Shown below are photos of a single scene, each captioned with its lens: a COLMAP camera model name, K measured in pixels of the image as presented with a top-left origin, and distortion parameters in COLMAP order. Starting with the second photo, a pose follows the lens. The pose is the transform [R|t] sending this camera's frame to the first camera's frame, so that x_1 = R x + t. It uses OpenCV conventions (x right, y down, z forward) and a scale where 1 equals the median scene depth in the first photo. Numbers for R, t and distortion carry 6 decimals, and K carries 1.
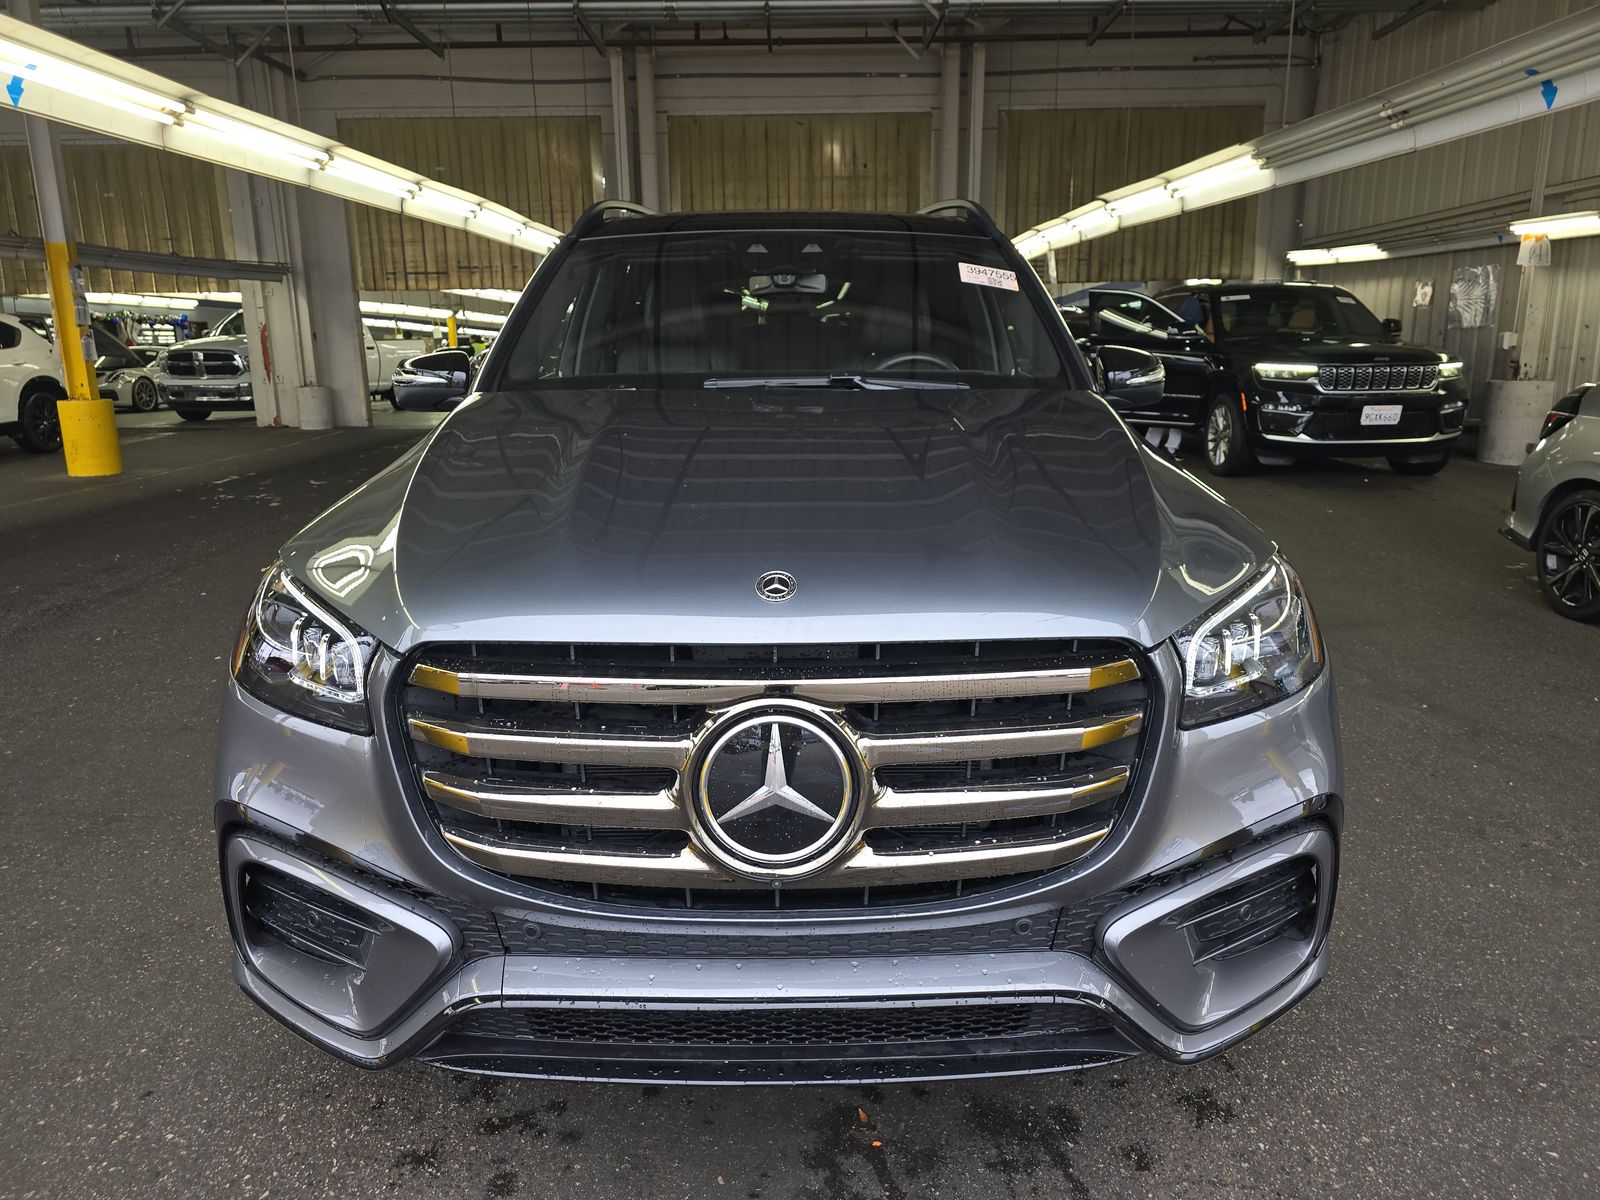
lens RADIAL K [[1092.8, 0, 799.5], [0, 1092.8, 598.3], [0, 0, 1]] dist [0.028407, -0.018989]
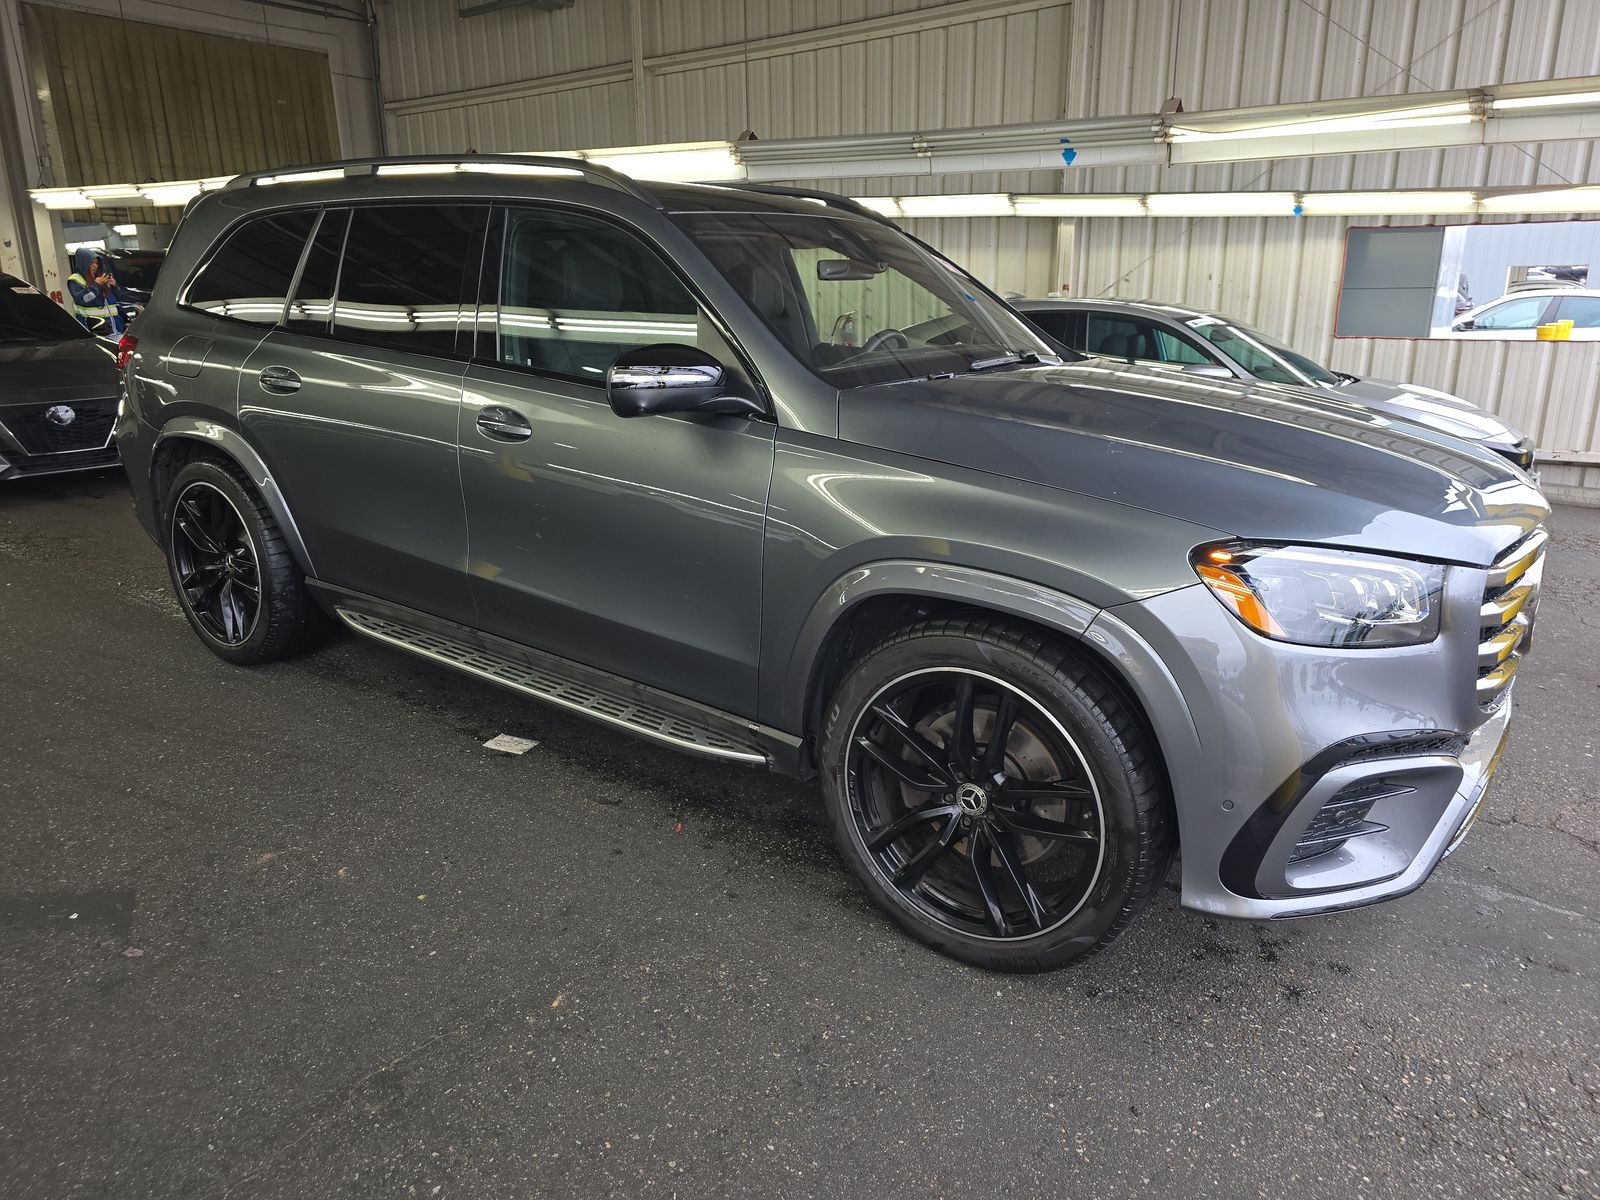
lens RADIAL K [[1092.8, 0, 803.3], [0, 1092.8, 602.4], [0, 0, 1]] dist [0.028407, -0.018989]
pose [[0.579214, -0.219863, 0.784966, -0.662586], [0.180291, 0.973646, 0.139677, -0.087614], [-0.794988, 0.060619, 0.603588, 0.278886]]
